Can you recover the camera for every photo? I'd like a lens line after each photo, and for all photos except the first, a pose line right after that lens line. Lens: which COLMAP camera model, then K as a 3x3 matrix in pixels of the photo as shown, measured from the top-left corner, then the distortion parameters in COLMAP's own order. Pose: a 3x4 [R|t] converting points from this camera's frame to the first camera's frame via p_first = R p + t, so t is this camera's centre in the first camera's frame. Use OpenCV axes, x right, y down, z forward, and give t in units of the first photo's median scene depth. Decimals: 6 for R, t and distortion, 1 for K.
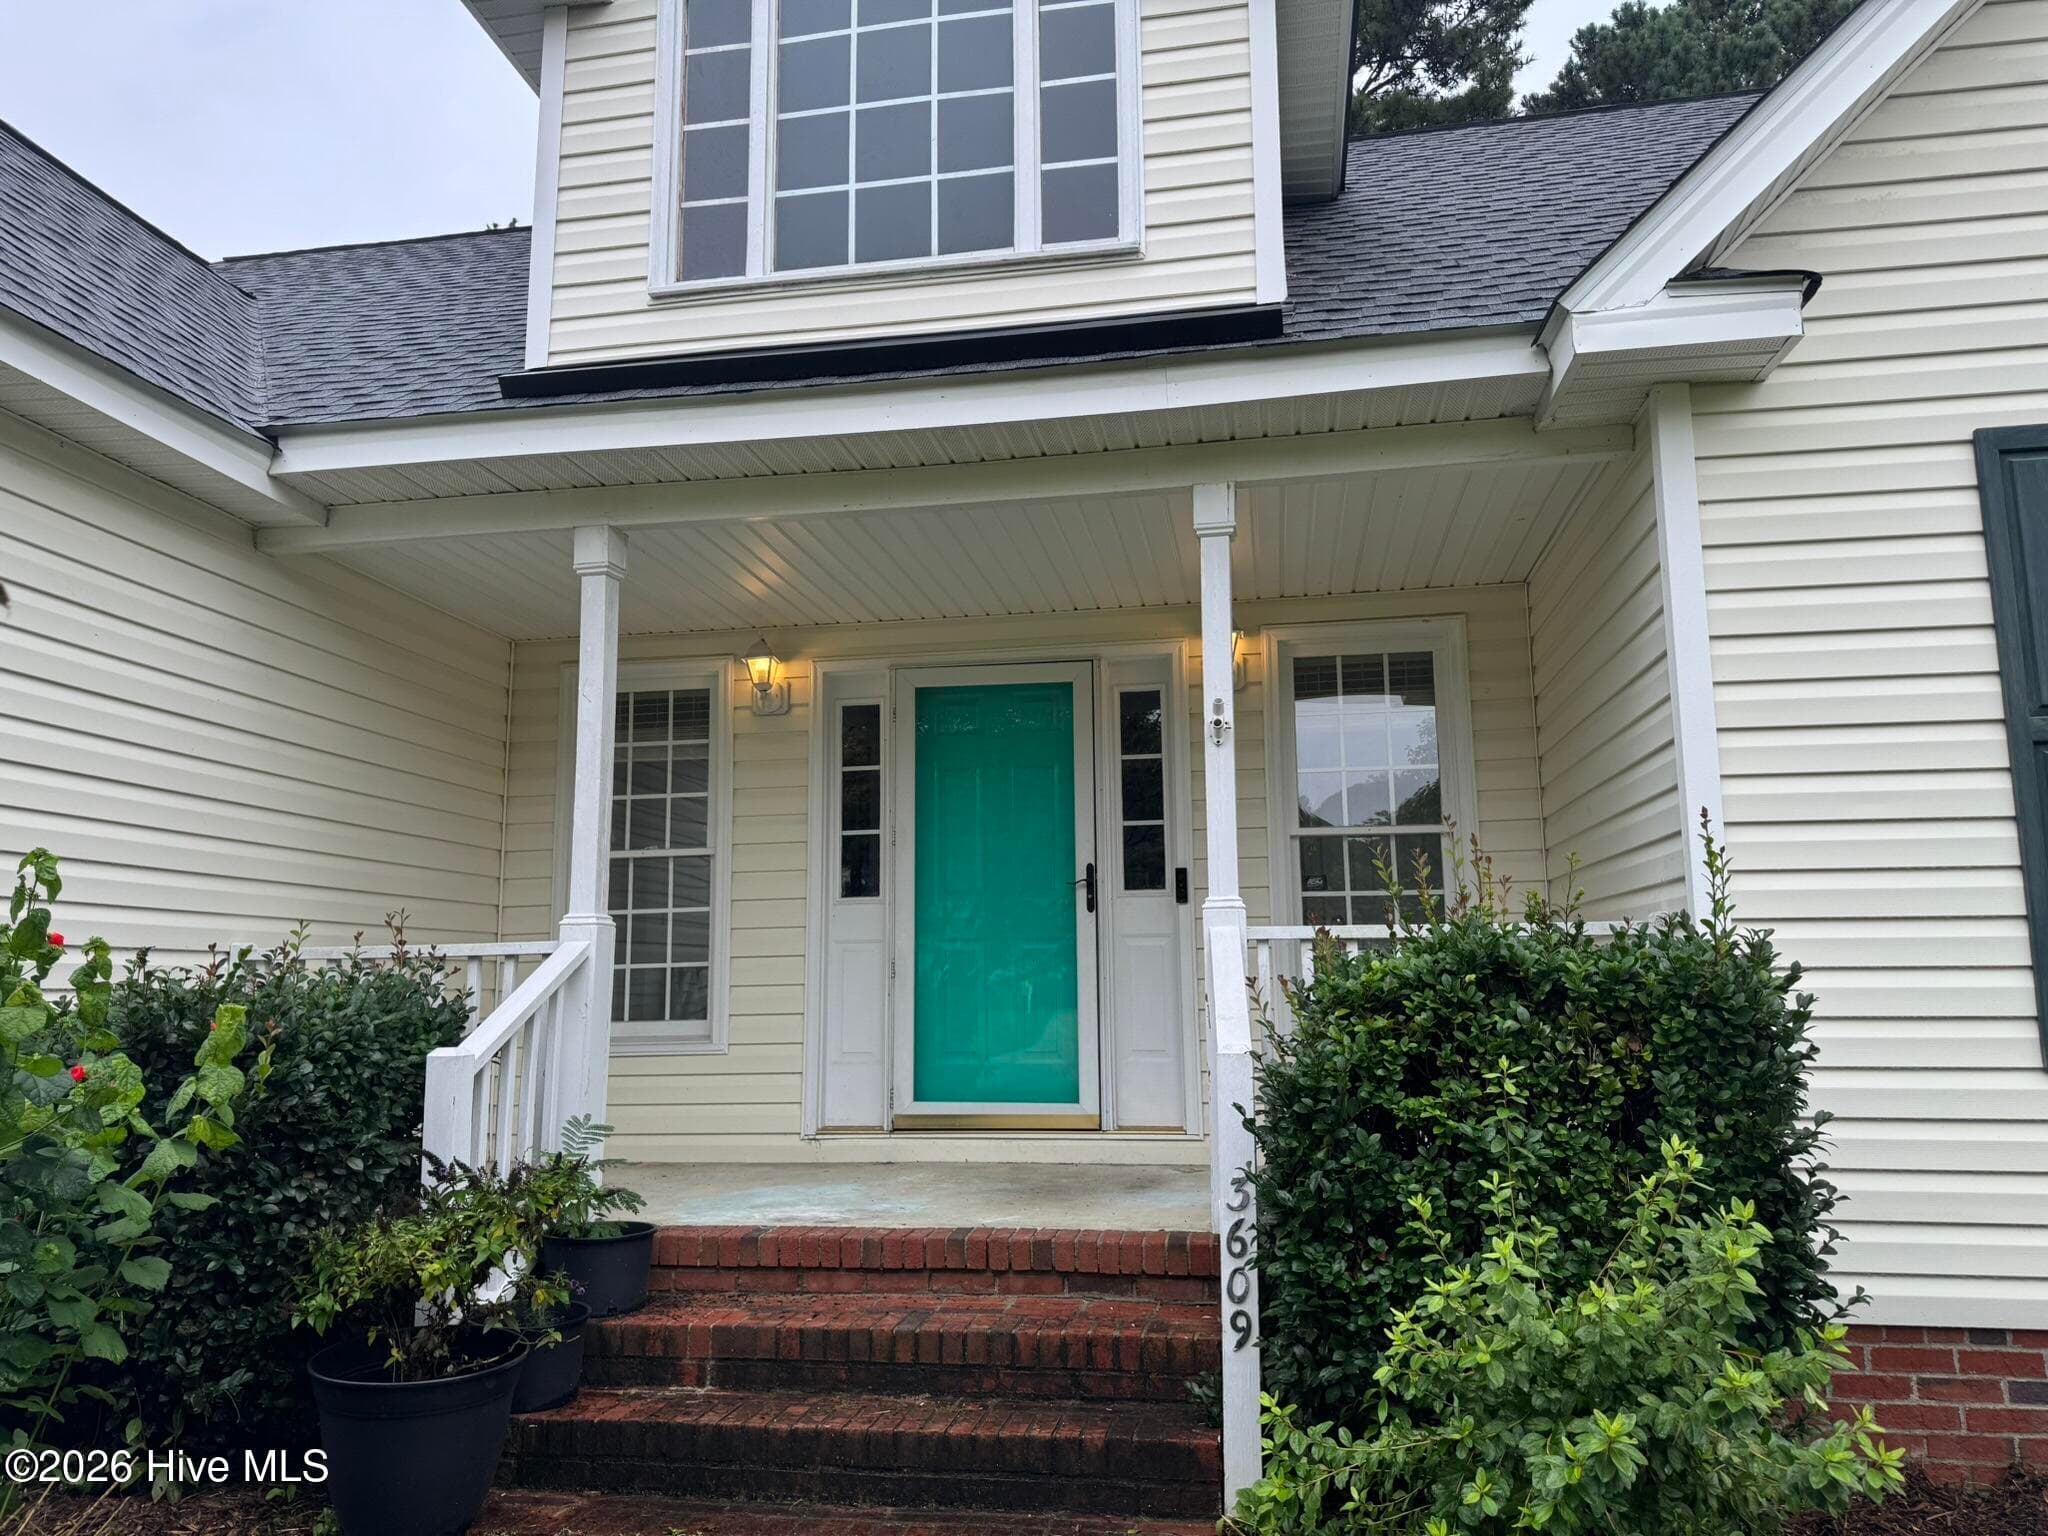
lens RADIAL K [[1425.1, 0, 1015.0], [0, 1425.1, 777.8], [0, 0, 1]] dist [0.117675, -0.203056]
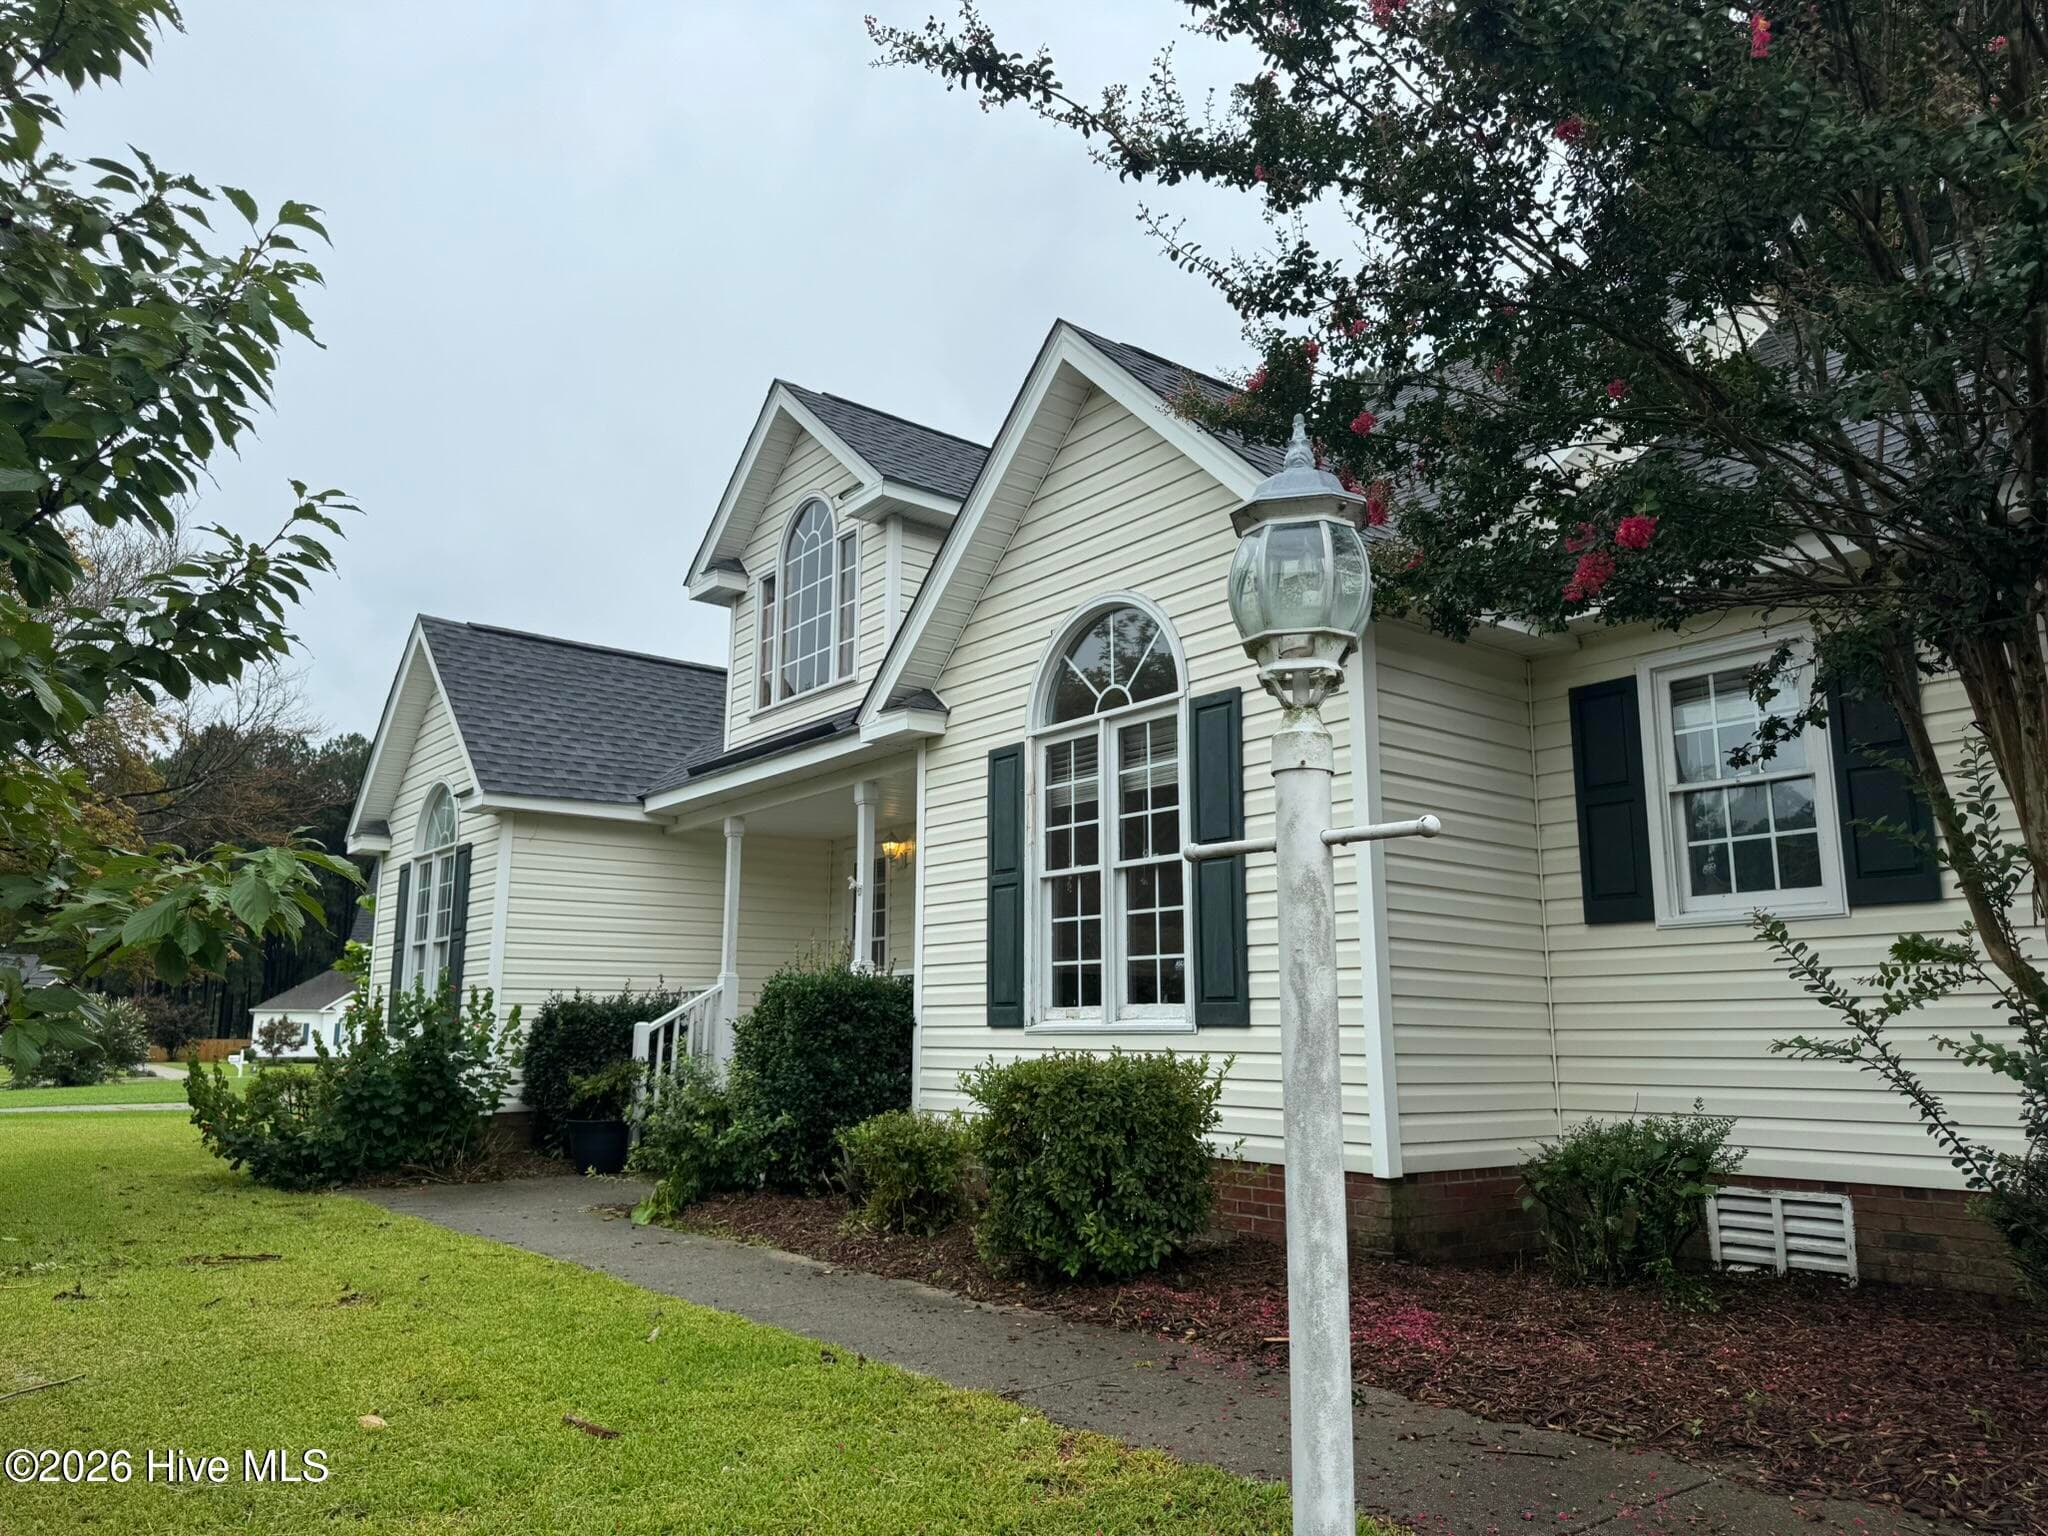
lens RADIAL K [[1425.1, 0, 1015.0], [0, 1425.1, 777.8], [0, 0, 1]] dist [0.117675, -0.203056]
pose [[0.745656, -0.110815, -0.657052, 1.761826], [0.089474, 0.993795, -0.066068, -0.034859], [0.660297, -0.009525, 0.750945, -0.550554]]
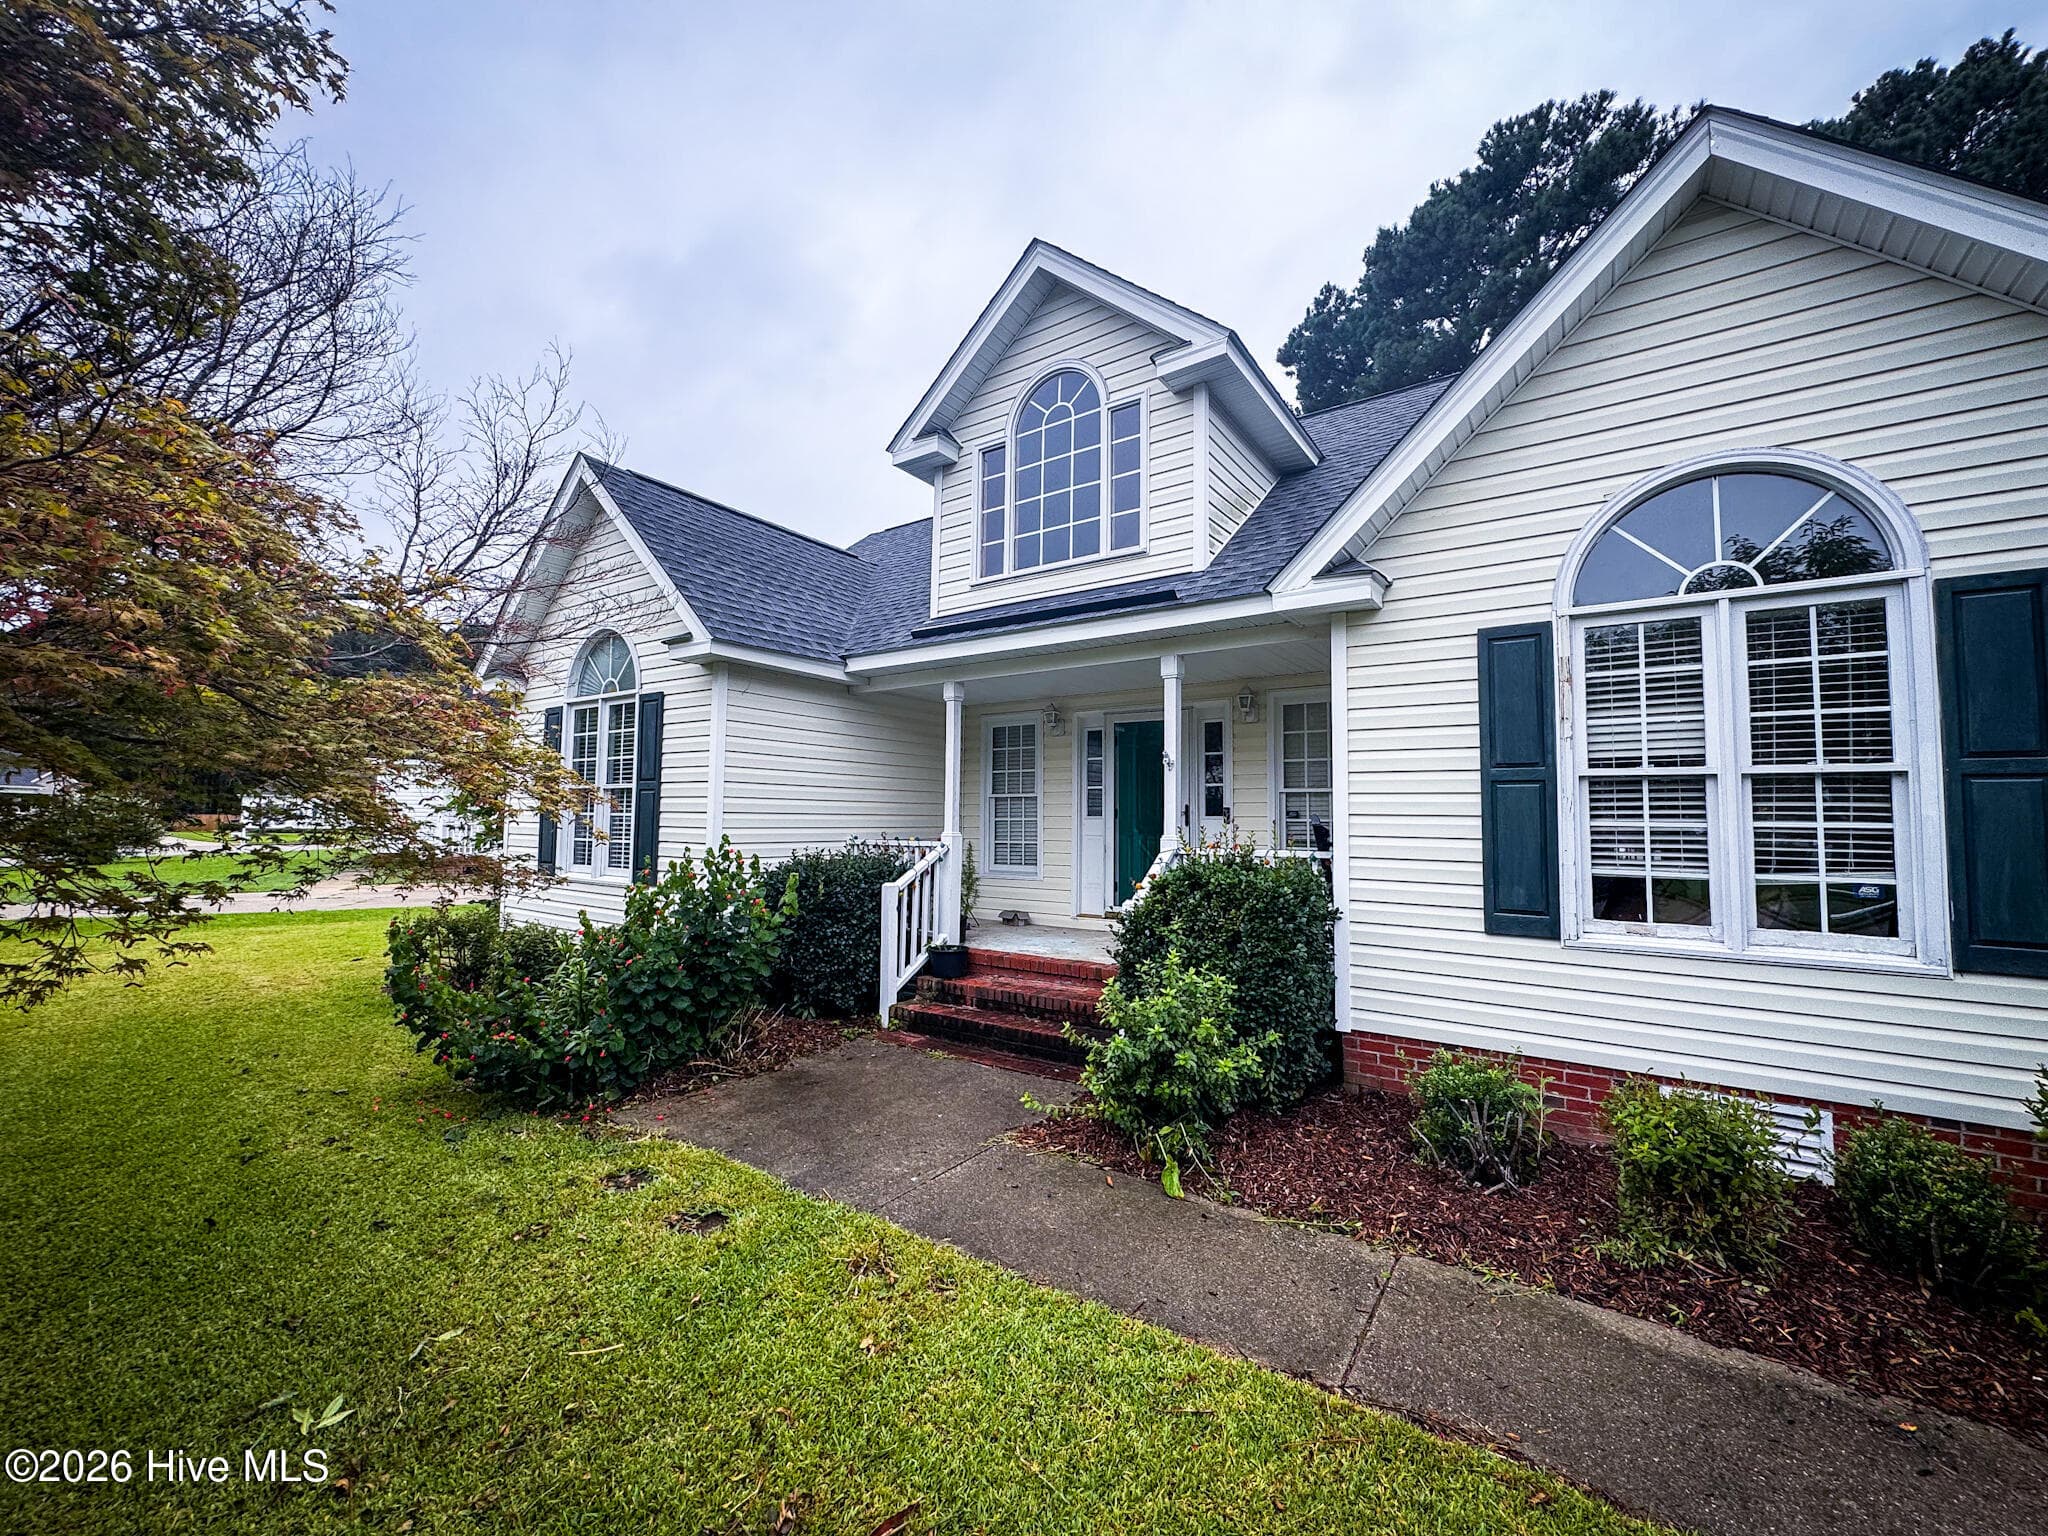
lens RADIAL K [[815.0, 0, 1029.3], [0, 815.0, 767.9], [0, 0, 1]] dist [0.000059, 0.000094]
pose [[0.909554, -0.008877, -0.415492, 0.452900], [0.043700, 0.996272, 0.074377, -0.126400], [0.413283, -0.085806, 0.906551, -0.284045]]
